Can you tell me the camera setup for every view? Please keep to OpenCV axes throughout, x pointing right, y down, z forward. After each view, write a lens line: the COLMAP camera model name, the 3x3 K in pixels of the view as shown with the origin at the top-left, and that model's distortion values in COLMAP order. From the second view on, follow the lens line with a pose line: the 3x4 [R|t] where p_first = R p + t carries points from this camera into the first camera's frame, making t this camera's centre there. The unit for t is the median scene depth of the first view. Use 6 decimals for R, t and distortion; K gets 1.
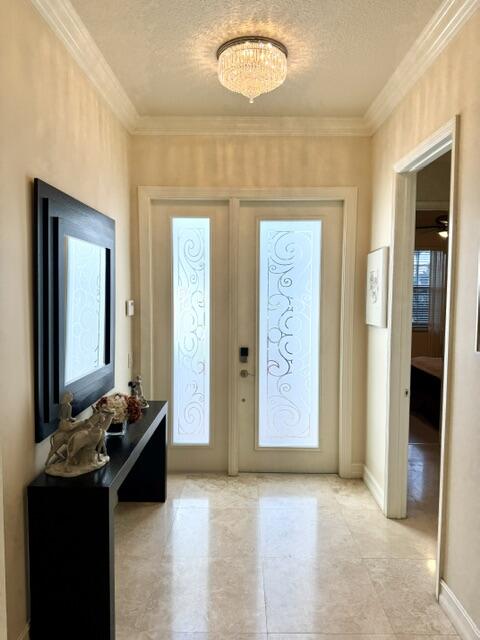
lens RADIAL K [[450.6, 0, 238.0], [0, 450.6, 319.3], [0, 0, 1]] dist [0.038298, -0.057025]
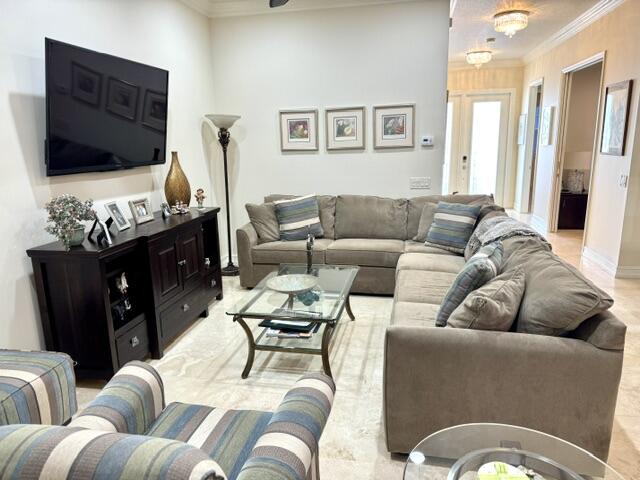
lens RADIAL K [[450.6, 0, 323.9], [0, 450.6, 239.4], [0, 0, 1]] dist [0.038298, -0.057025]
pose [[0.983738, 0.015721, -0.178919, -0.306682], [0.009565, 0.990163, 0.139594, 0.165702], [0.179354, -0.139036, 0.973910, -1.669084]]
